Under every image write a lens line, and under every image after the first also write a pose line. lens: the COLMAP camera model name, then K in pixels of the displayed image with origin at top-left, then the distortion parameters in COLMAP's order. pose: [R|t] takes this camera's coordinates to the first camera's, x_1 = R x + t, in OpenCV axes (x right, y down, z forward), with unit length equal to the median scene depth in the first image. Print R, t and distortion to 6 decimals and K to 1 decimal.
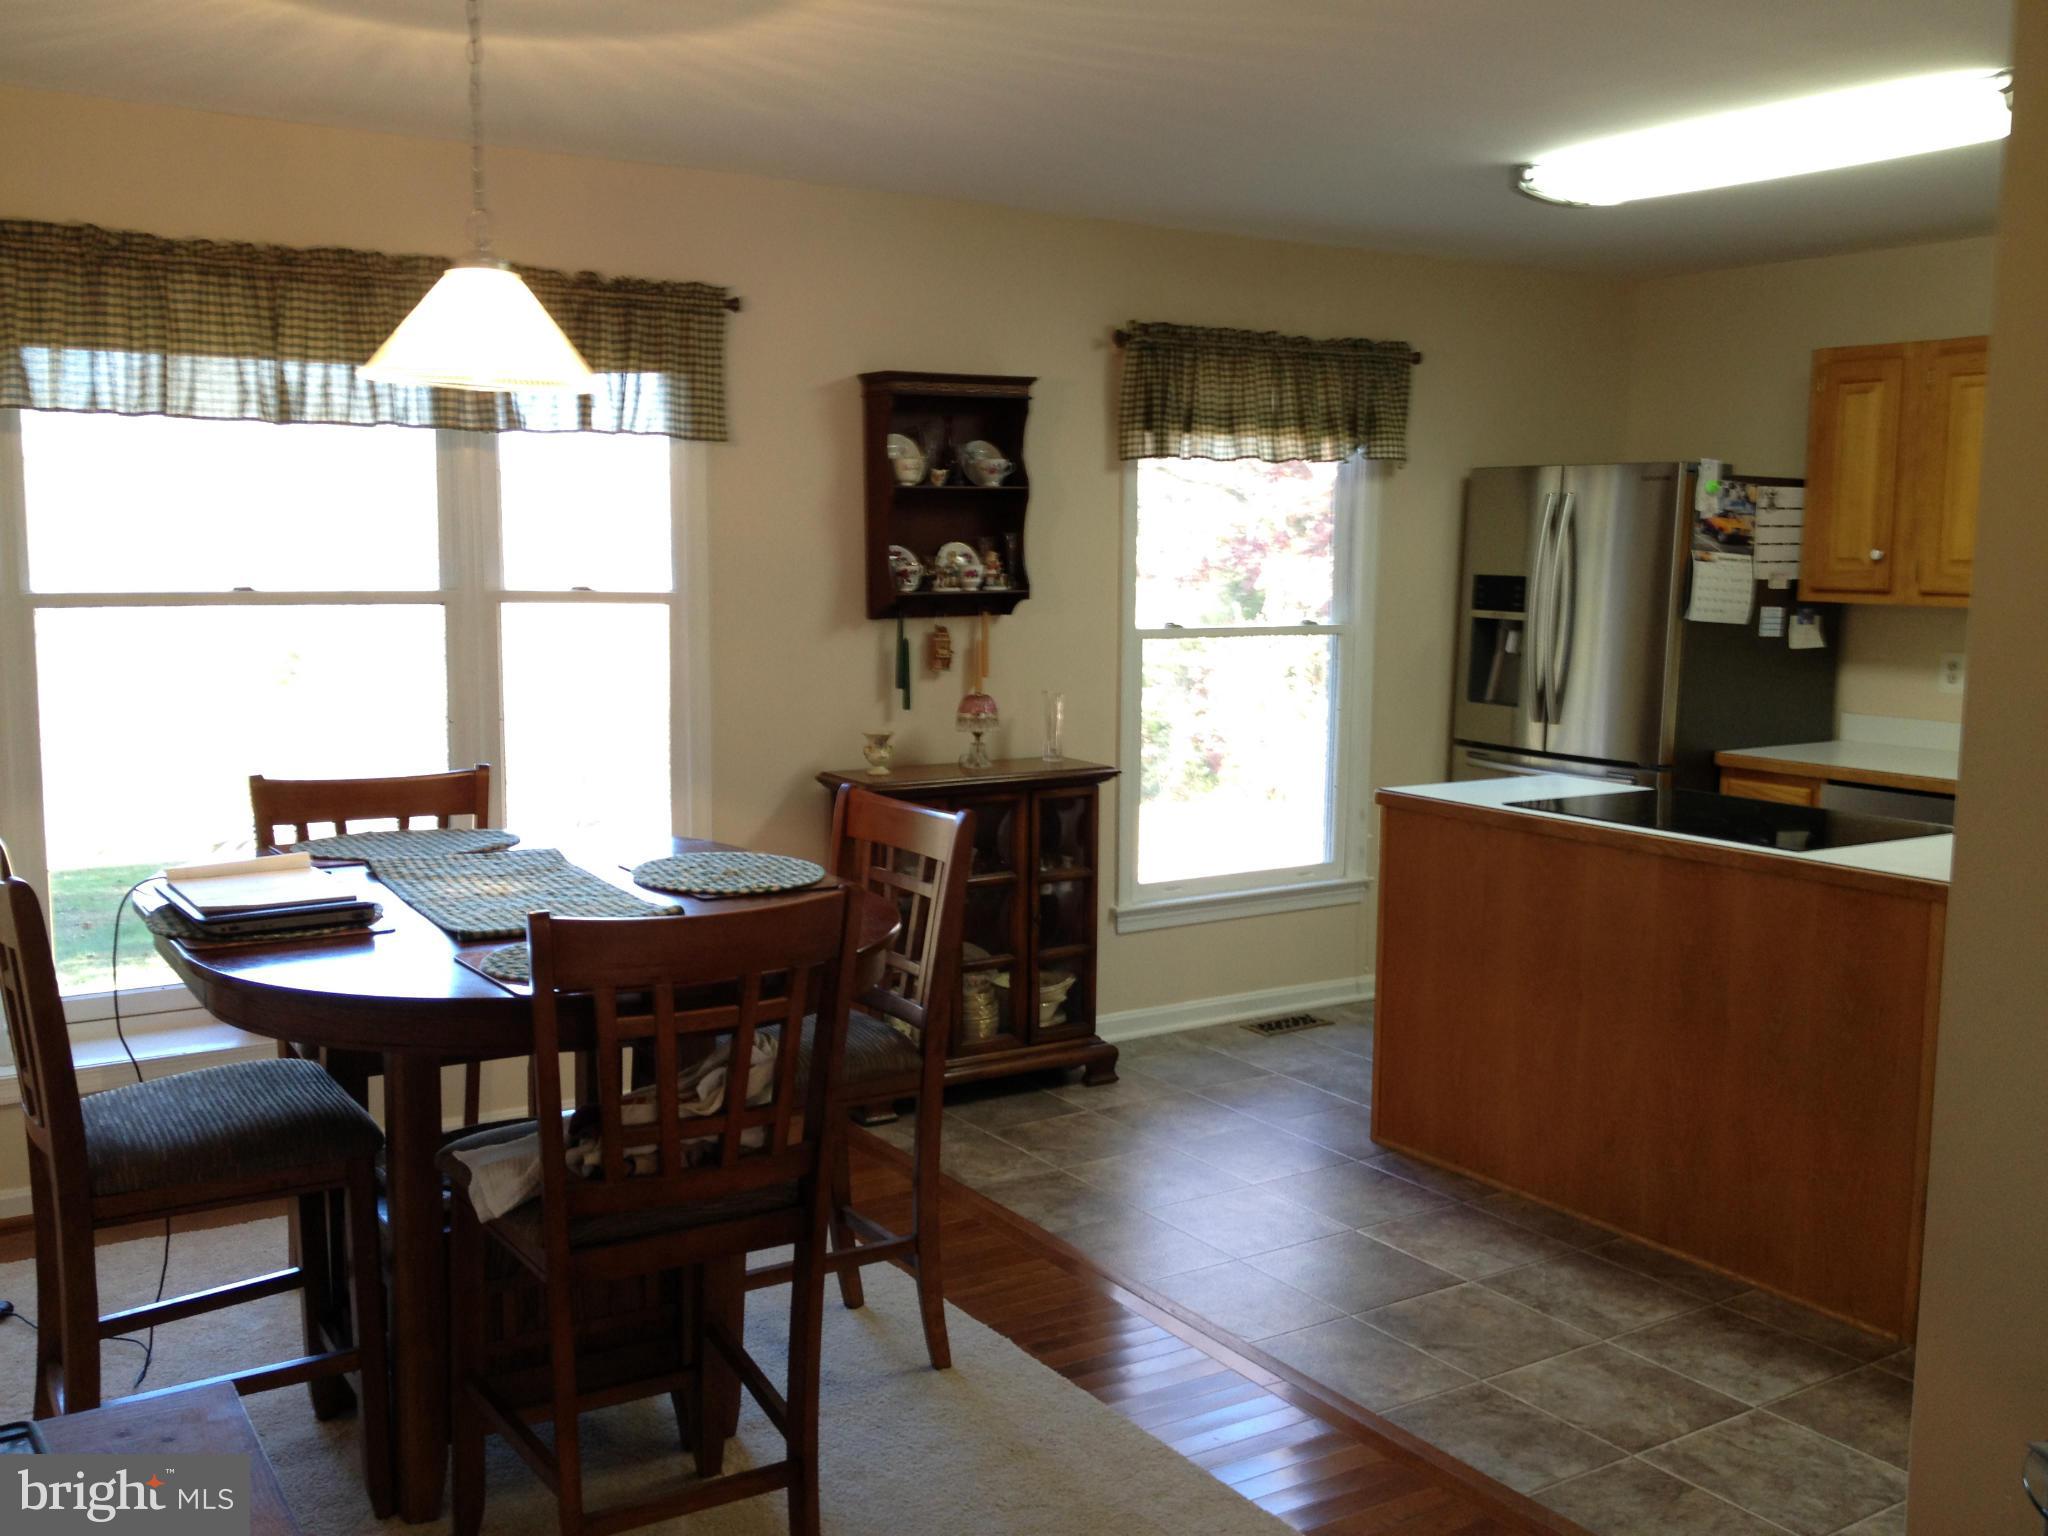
lens RADIAL K [[1935.0, 0, 1025.7], [0, 1935.0, 772.5], [0, 0, 1]] dist [0.082208, 0.000000]
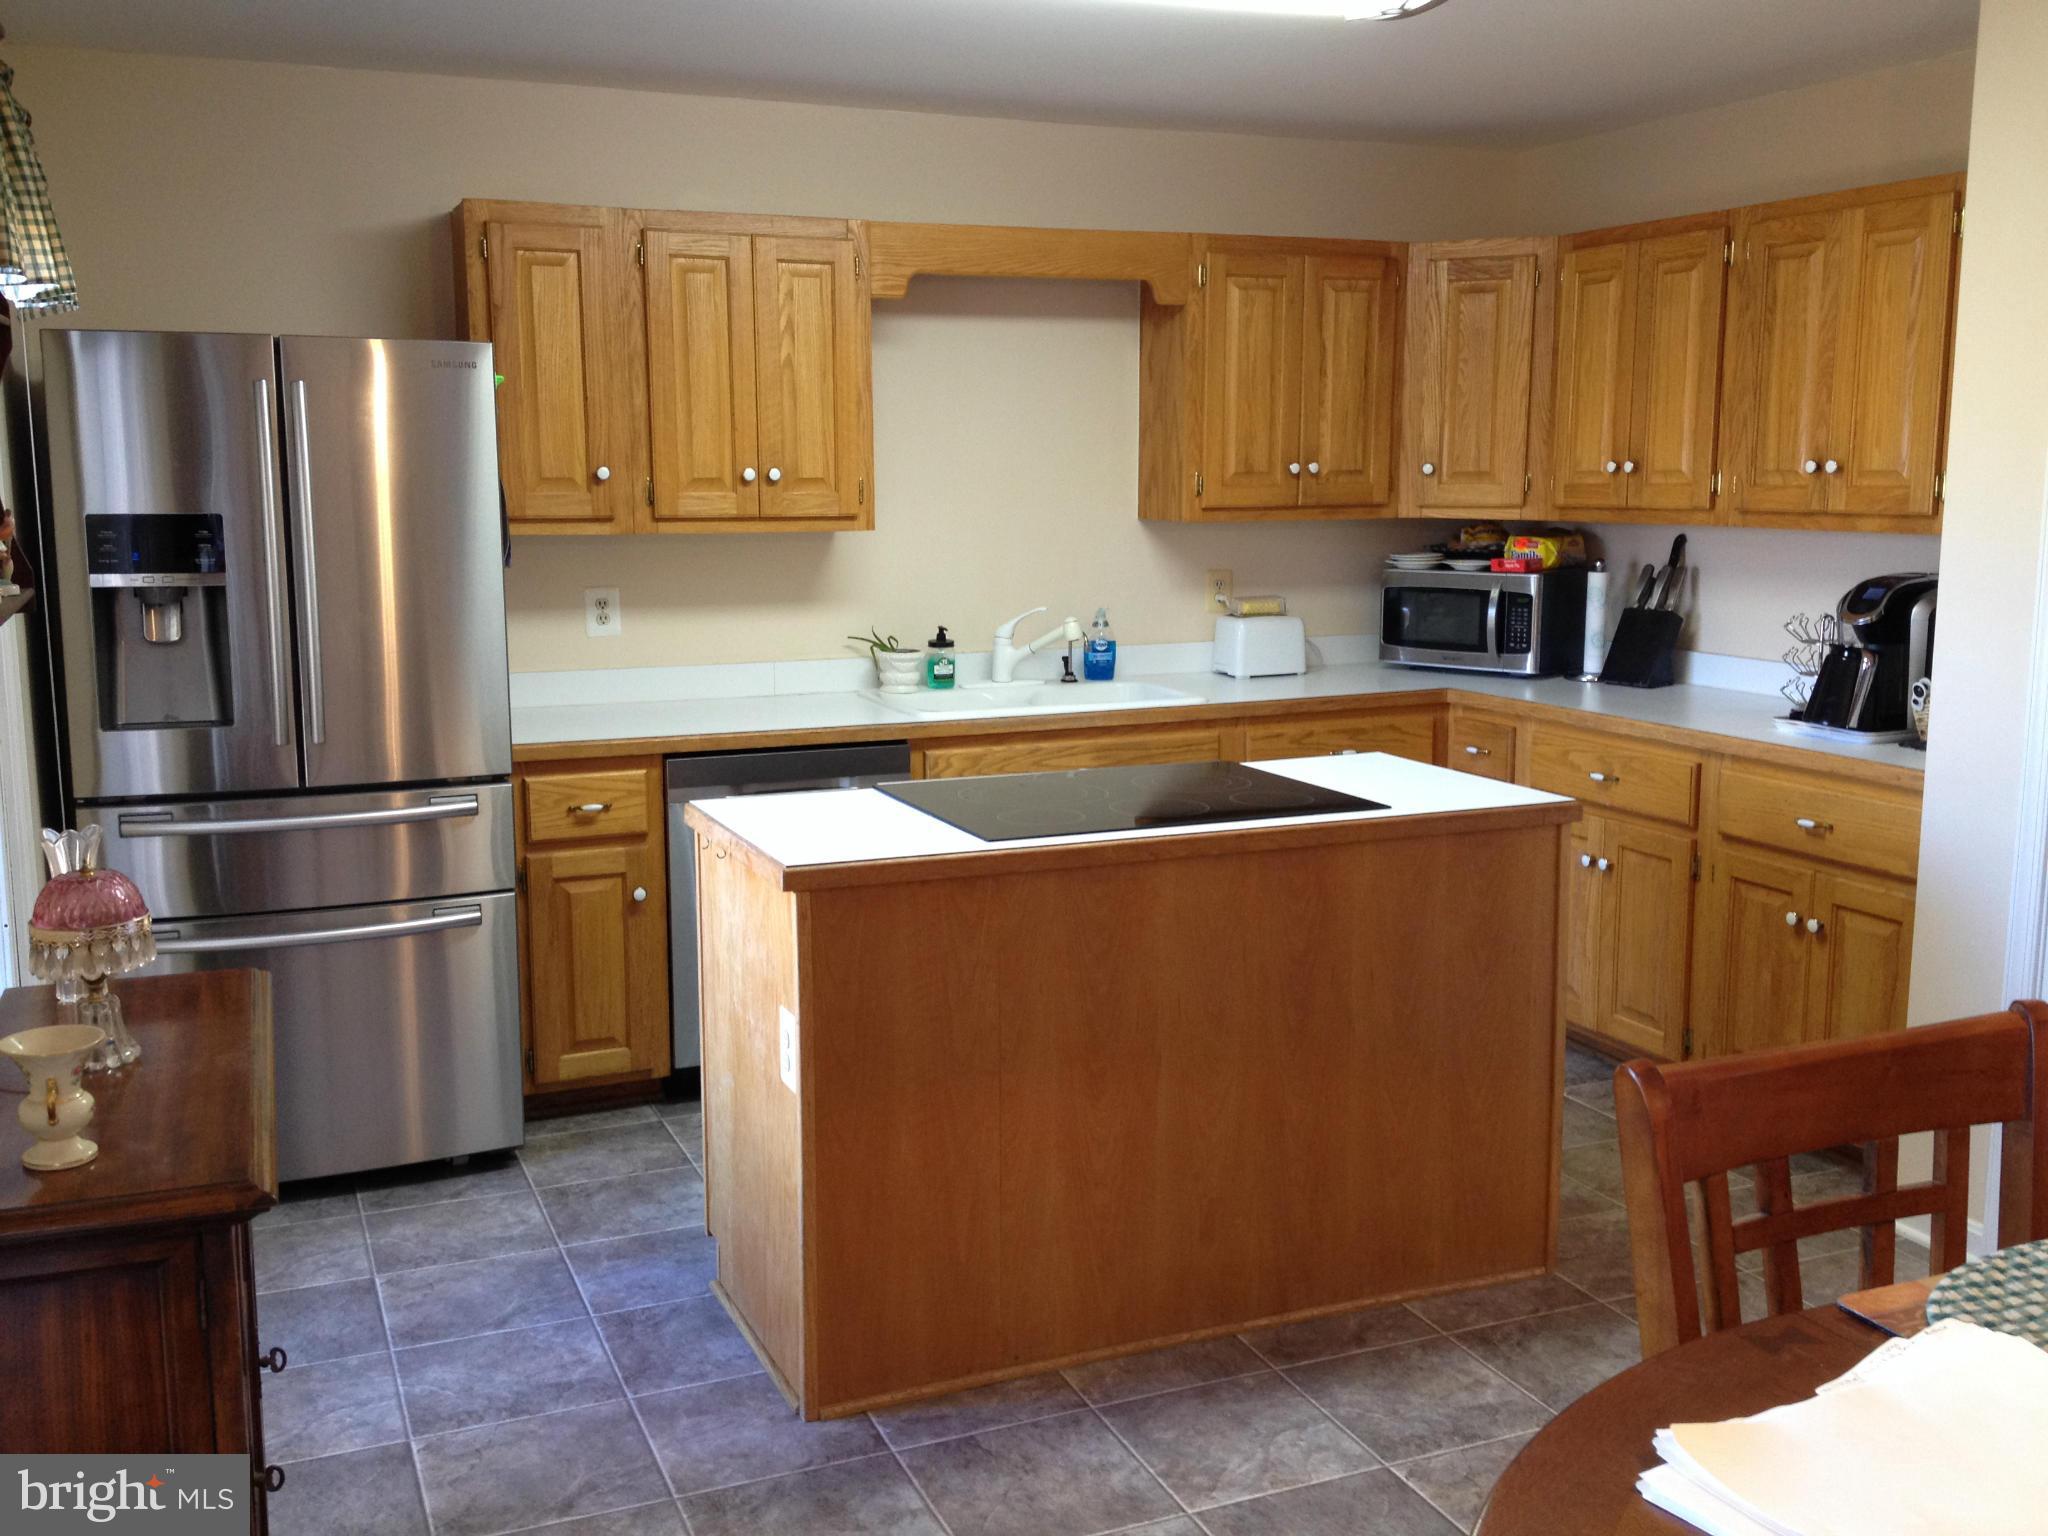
lens RADIAL K [[1935.0, 0, 1025.4], [0, 1935.0, 756.3], [0, 0, 1]] dist [0.082208, 0.000000]
pose [[0.186295, -0.162153, 0.969020, -0.452386], [0.127261, 0.981960, 0.139853, -0.117666], [-0.974217, 0.097265, 0.203570, 0.921705]]
